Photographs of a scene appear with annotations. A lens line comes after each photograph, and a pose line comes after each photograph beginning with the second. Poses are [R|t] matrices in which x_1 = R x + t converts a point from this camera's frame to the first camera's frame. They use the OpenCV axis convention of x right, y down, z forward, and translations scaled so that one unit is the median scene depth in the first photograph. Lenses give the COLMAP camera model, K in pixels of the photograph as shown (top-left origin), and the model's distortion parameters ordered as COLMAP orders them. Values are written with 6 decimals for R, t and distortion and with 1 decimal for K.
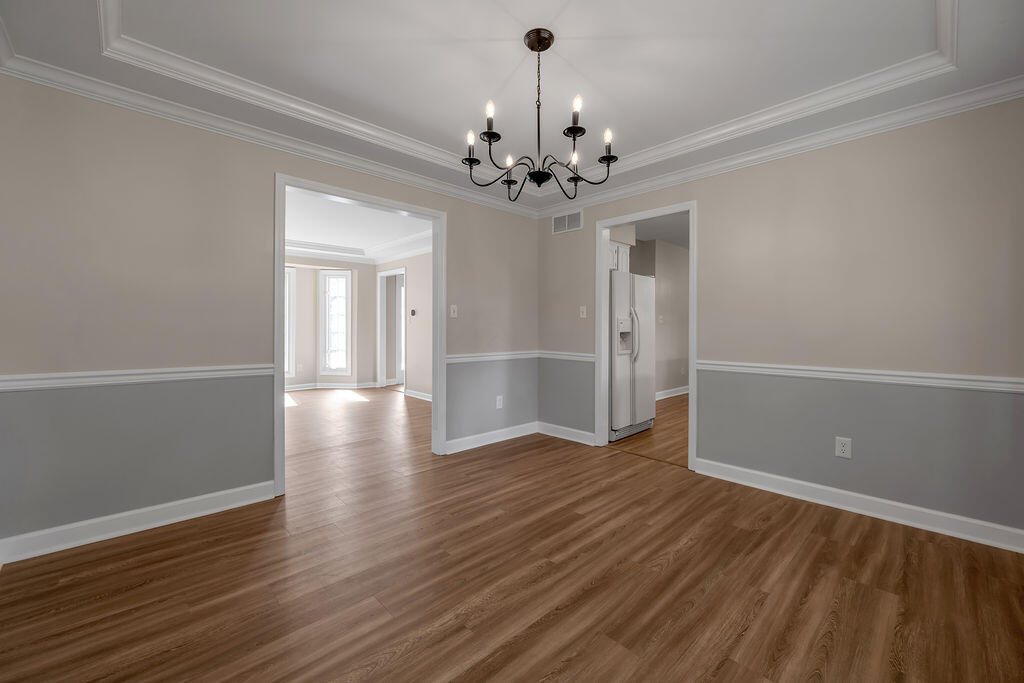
lens RADIAL K [[408.2, 0, 516.9], [0, 408.2, 321.6], [0, 0, 1]] dist [-0.006488, -0.000717]
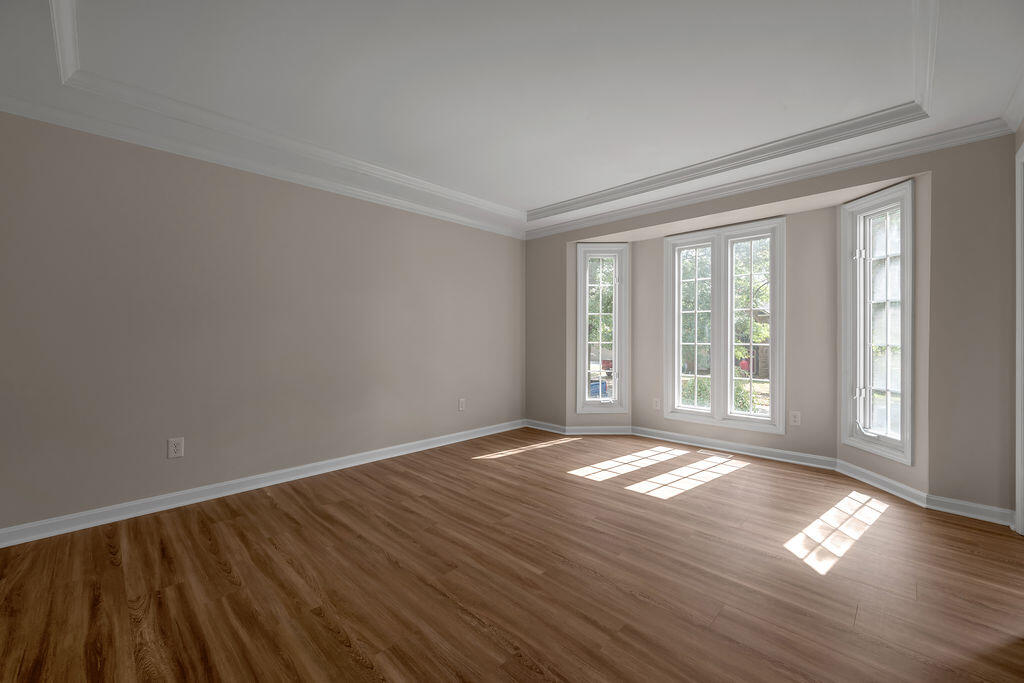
lens RADIAL K [[408.2, 0, 514.7], [0, 408.2, 341.4], [0, 0, 1]] dist [-0.006488, -0.000717]
pose [[0.032480, 0.012530, -0.999394, -0.156908], [0.015541, 0.999794, 0.013041, 0.026750], [0.999352, -0.015956, 0.032278, 1.823289]]
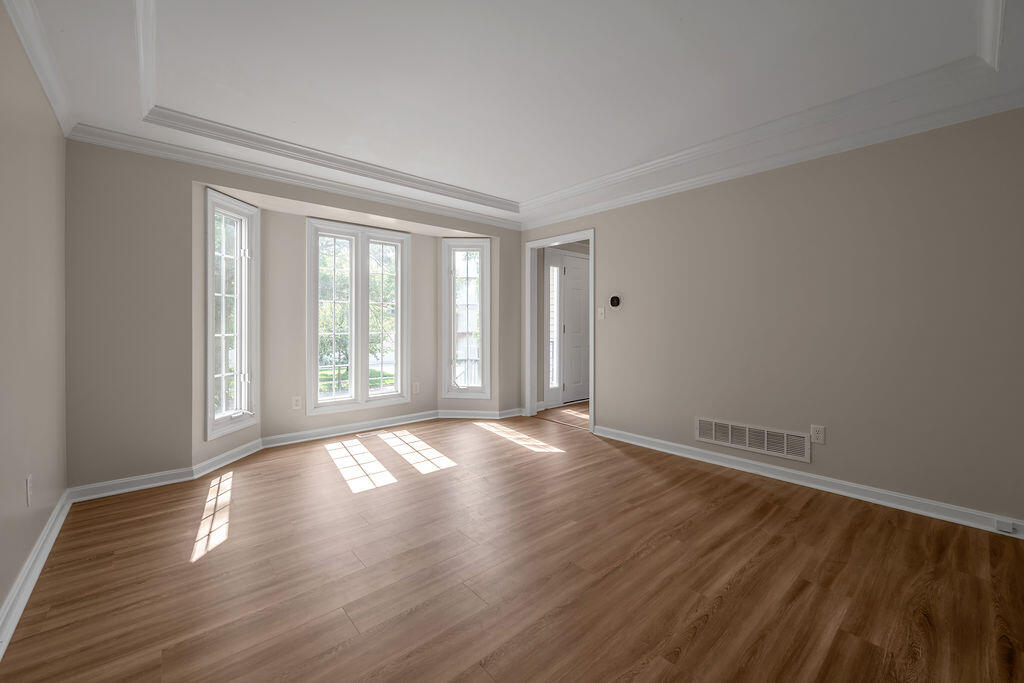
lens RADIAL K [[408.2, 0, 516.1], [0, 408.2, 328.4], [0, 0, 1]] dist [-0.006488, -0.000717]
pose [[0.999133, 0.001343, -0.041608, -0.975195], [-0.000495, 0.999792, 0.020367, 0.014366], [0.041627, -0.020329, 0.998926, 1.004932]]
